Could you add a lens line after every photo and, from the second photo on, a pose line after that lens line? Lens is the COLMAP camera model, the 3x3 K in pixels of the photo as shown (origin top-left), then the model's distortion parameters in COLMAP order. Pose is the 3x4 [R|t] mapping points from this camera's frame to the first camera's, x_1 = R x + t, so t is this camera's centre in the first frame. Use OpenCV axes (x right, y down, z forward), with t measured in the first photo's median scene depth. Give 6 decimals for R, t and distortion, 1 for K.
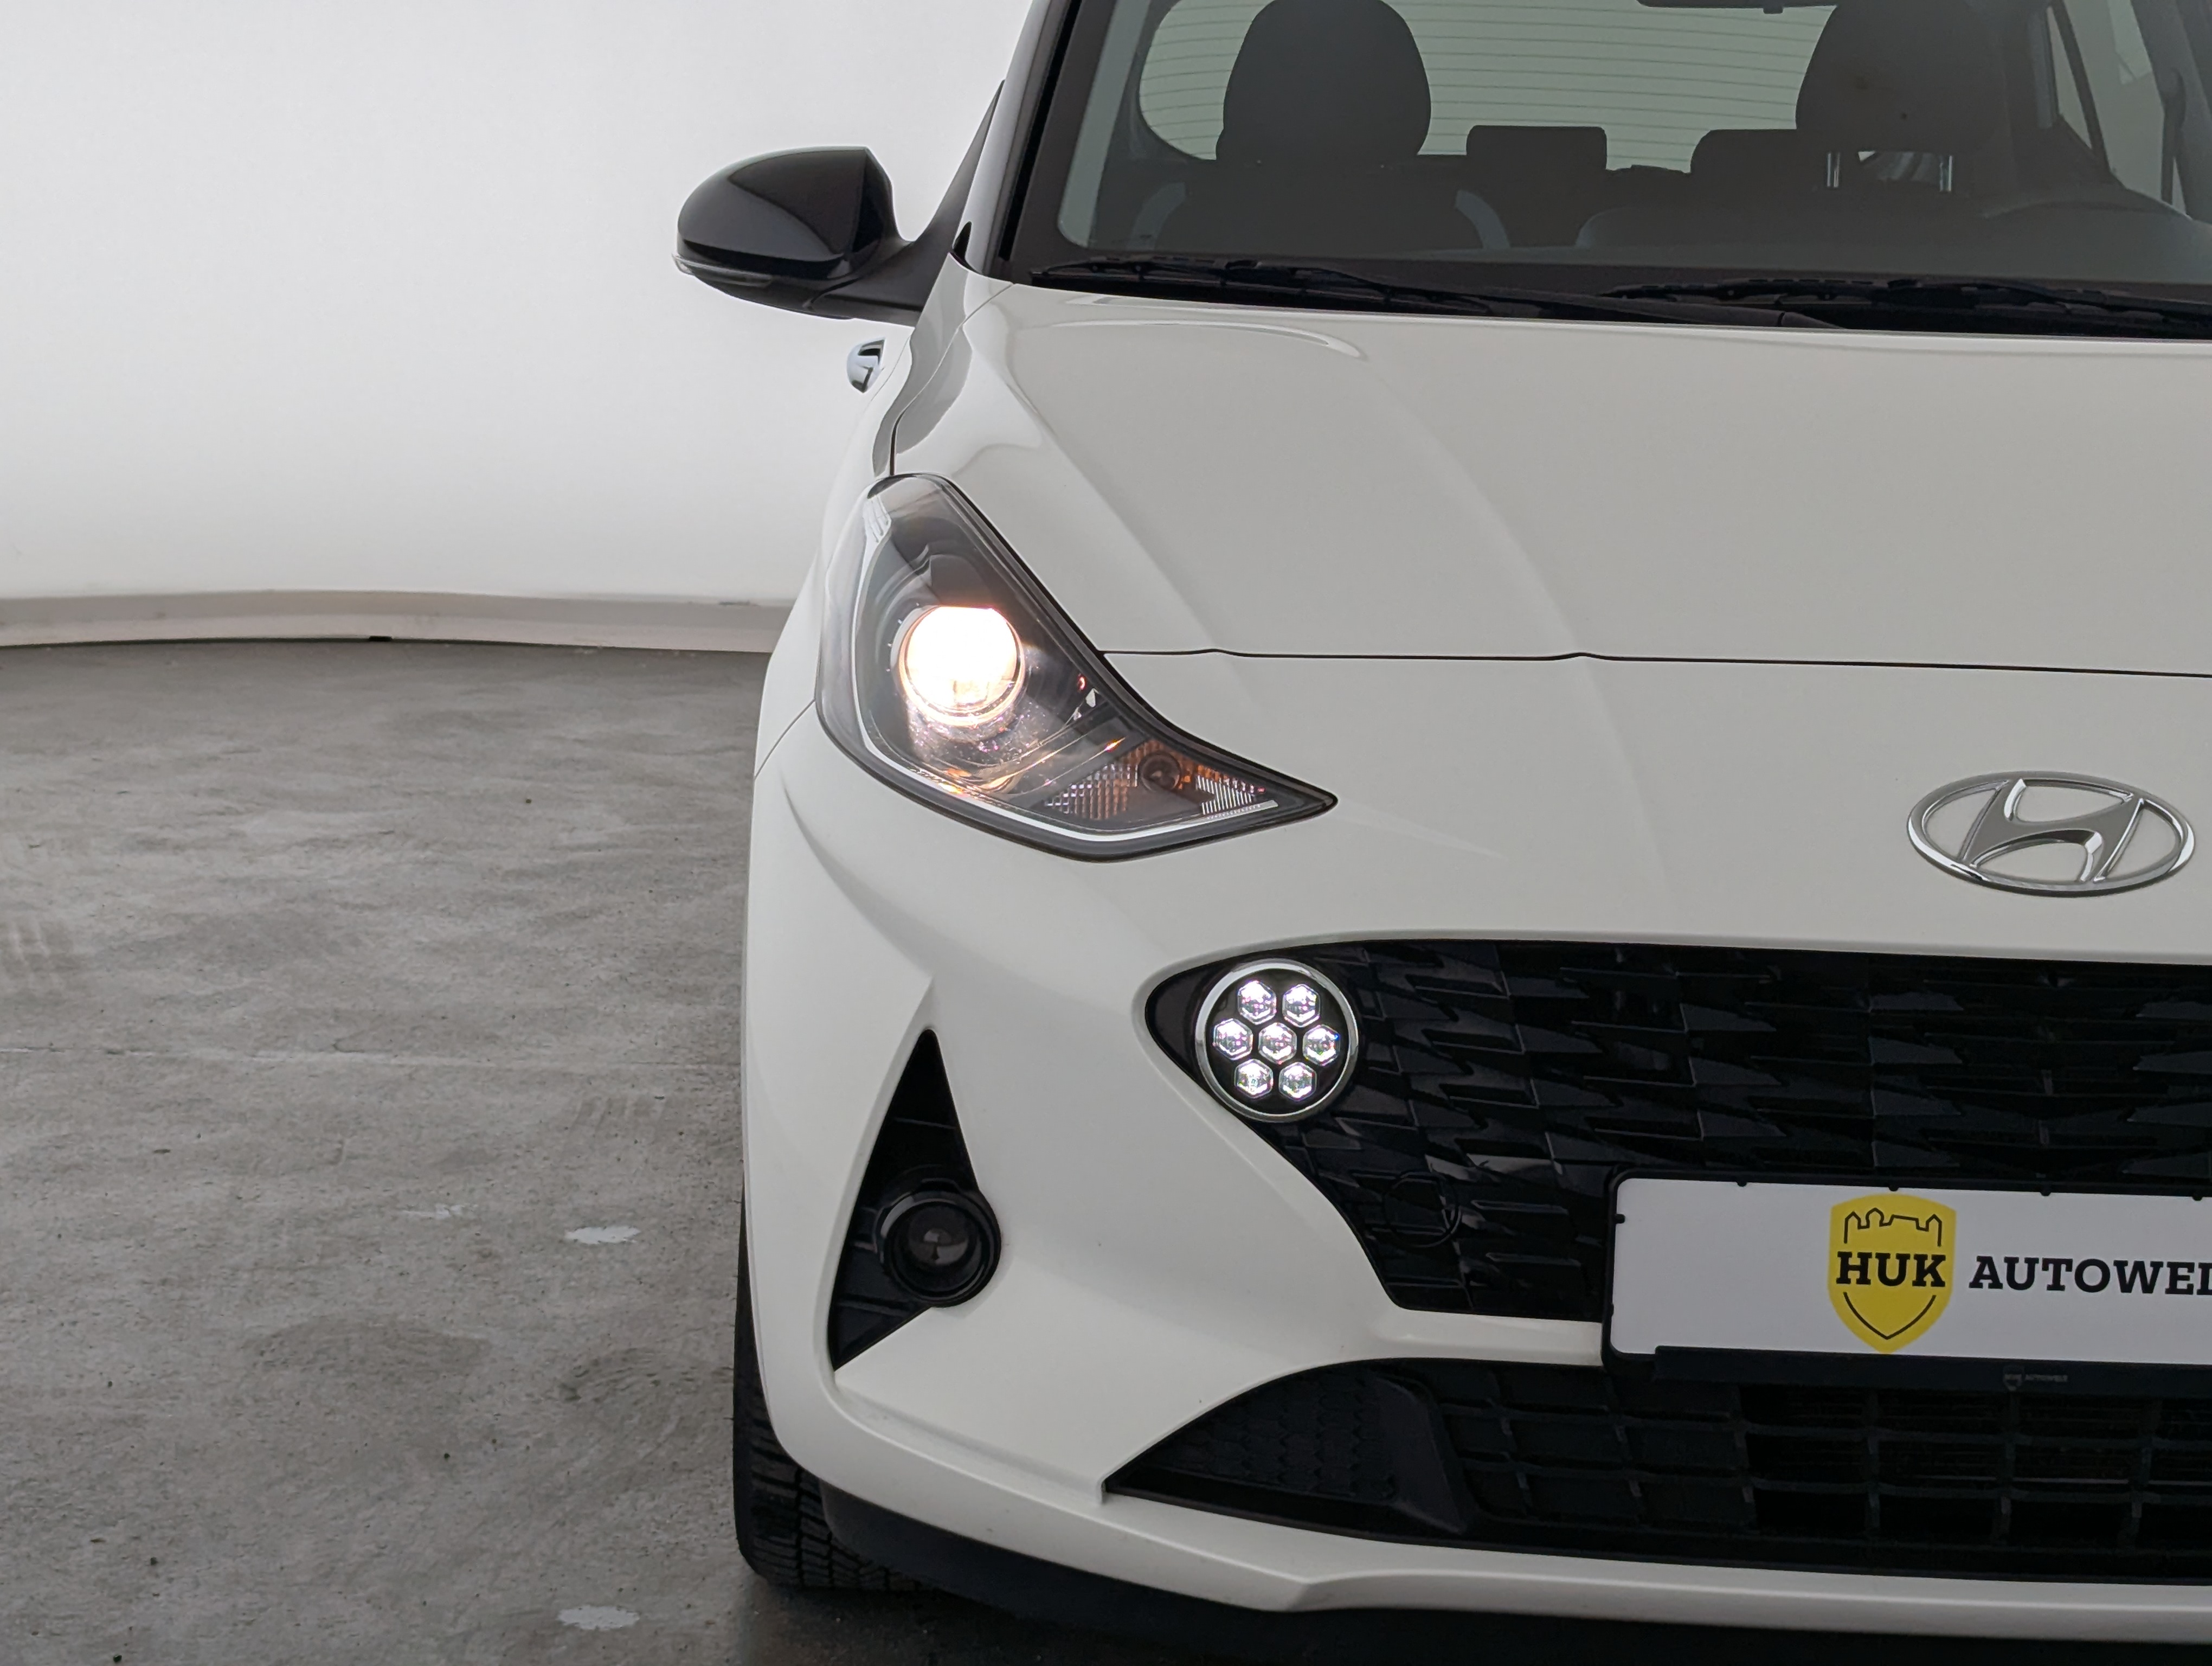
lens RADIAL K [[4219.0, 0, 1124.2], [0, 4219.0, 823.2], [0, 0, 1]] dist [0.155884, 0.000000]
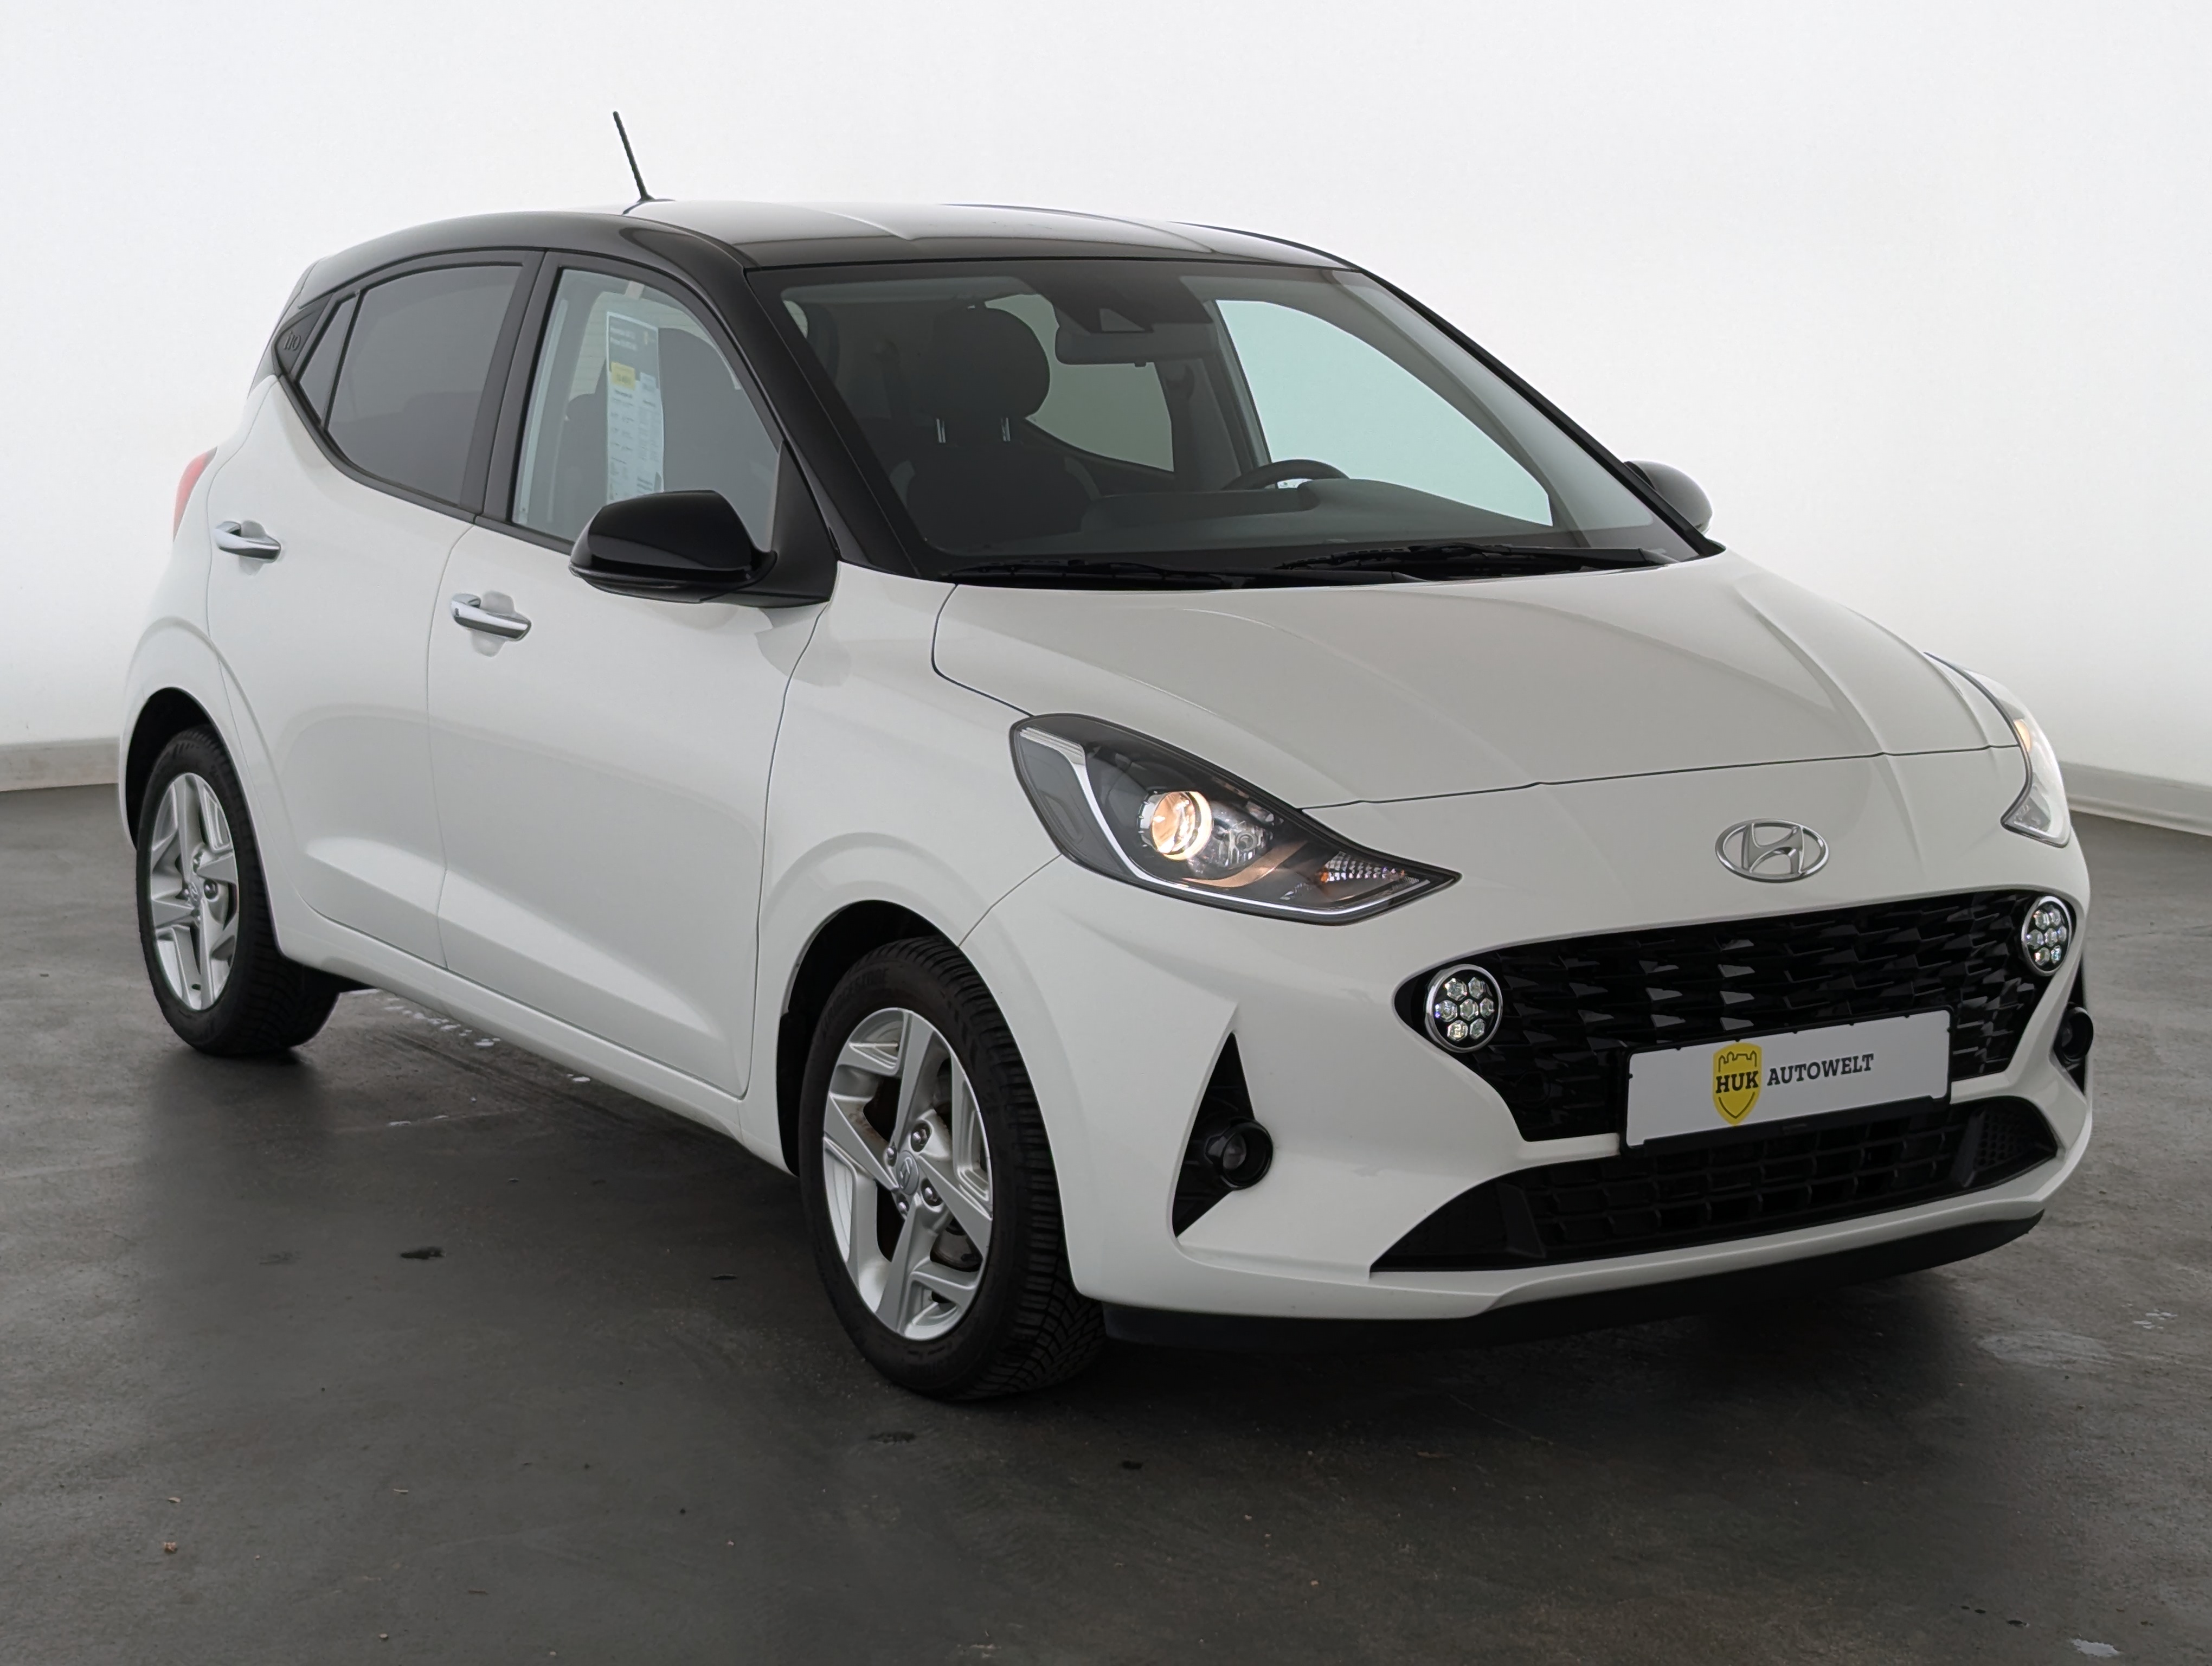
lens RADIAL K [[4219.0, 0, 1109.3], [0, 4219.0, 830.2], [0, 0, 1]] dist [0.155884, 0.000000]
pose [[0.846106, -0.111257, 0.521274, -1.051320], [0.110073, 0.993364, 0.033352, -0.105142], [-0.521525, 0.029159, 0.852738, -0.504982]]
